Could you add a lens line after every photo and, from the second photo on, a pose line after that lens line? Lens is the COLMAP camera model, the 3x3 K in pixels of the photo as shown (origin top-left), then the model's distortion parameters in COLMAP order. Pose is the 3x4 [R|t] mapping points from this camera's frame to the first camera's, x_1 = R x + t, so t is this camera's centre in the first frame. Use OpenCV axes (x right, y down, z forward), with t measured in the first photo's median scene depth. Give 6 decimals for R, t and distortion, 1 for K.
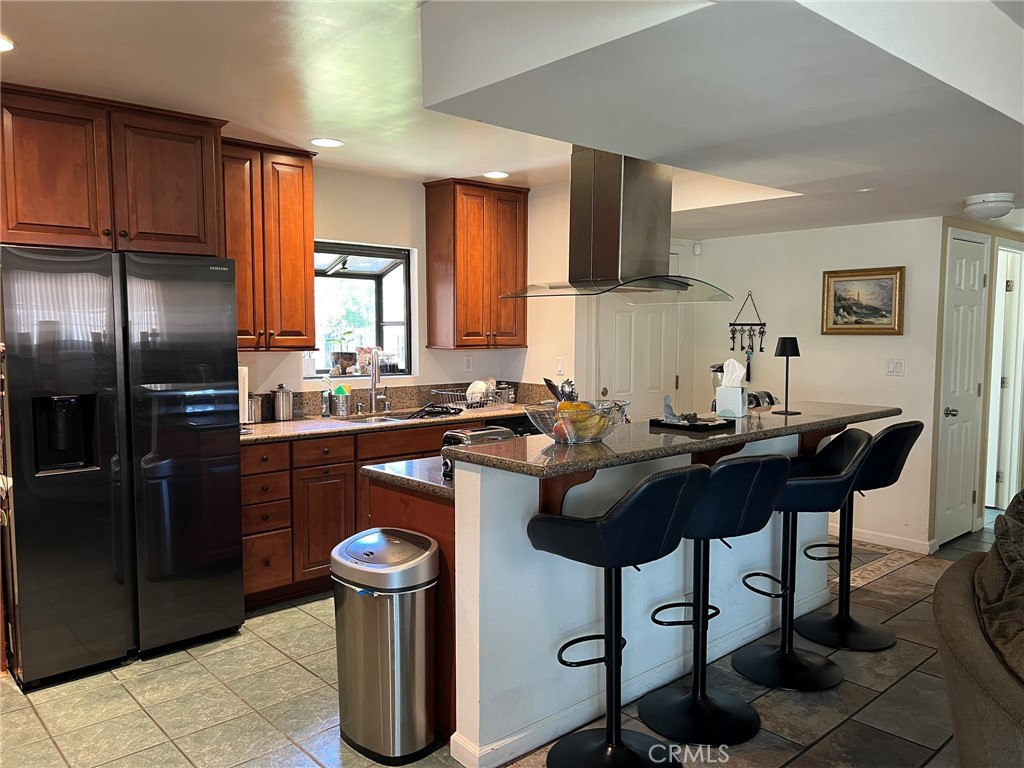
lens RADIAL K [[771.1, 0, 512.3], [0, 771.1, 394.7], [0, 0, 1]] dist [0.052112, -0.062129]
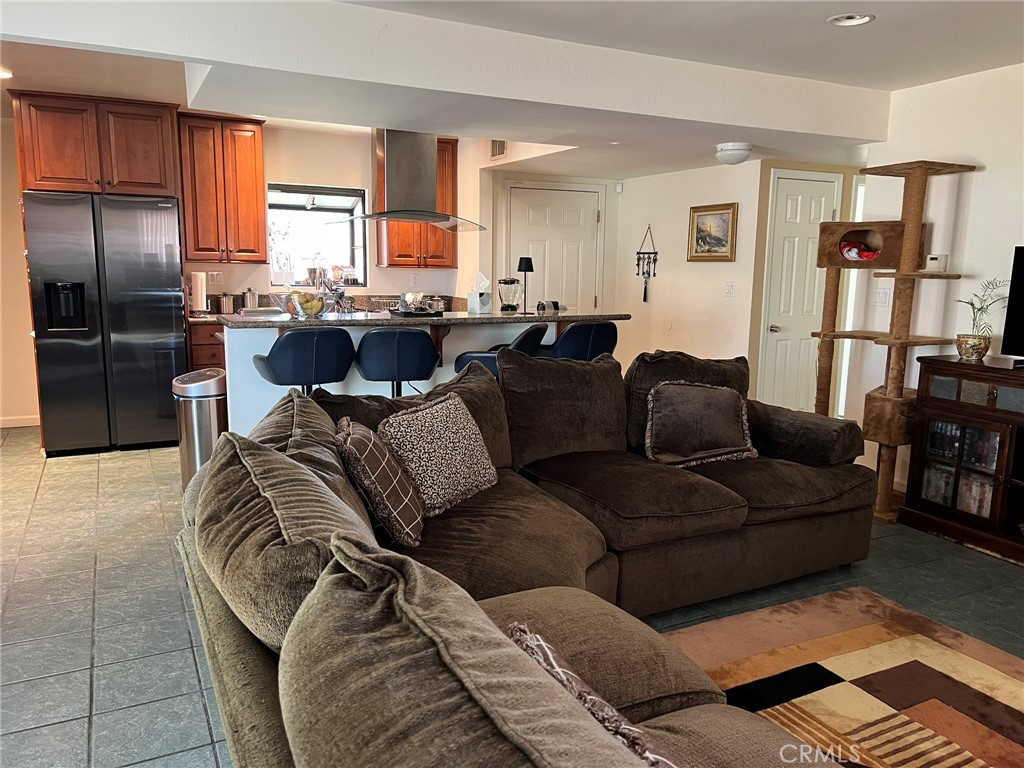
lens RADIAL K [[771.1, 0, 509.4], [0, 771.1, 389.4], [0, 0, 1]] dist [0.052112, -0.062129]
pose [[0.968616, 0.056446, -0.242067, 0.543934], [-0.038795, 0.996270, 0.077079, 0.045708], [0.245515, -0.065269, 0.967193, -0.277404]]
